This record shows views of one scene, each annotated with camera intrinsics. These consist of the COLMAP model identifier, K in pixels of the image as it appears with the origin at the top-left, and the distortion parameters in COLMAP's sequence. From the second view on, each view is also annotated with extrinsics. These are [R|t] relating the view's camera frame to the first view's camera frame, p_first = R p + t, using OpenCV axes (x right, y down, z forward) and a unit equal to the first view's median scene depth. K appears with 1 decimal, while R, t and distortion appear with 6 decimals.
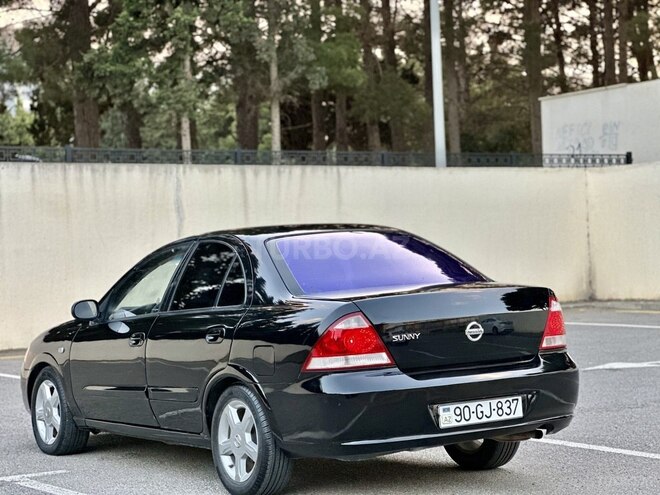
lens RADIAL K [[1405.2, 0, 299.1], [0, 1405.2, 270.3], [0, 0, 1]] dist [0.198896, 0.000000]
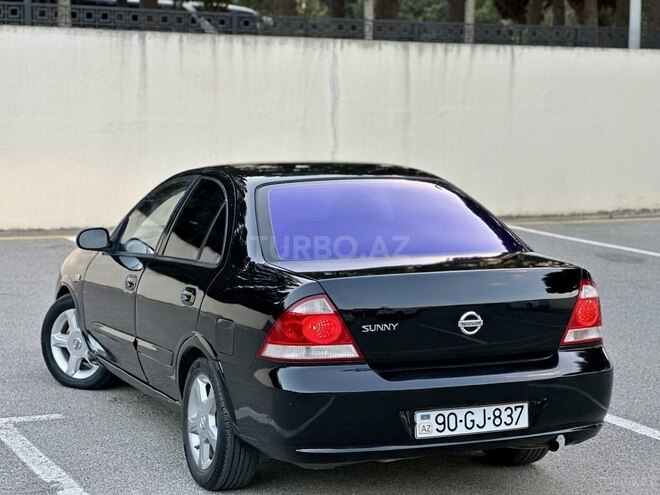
lens RADIAL K [[1405.2, 0, 310.3], [0, 1405.2, 243.0], [0, 0, 1]] dist [0.198896, 0.000000]
pose [[0.986532, 0.063871, -0.150583, 0.149040], [-0.050798, 0.994725, 0.089117, -0.069941], [0.155481, -0.080268, 0.984572, 0.174644]]
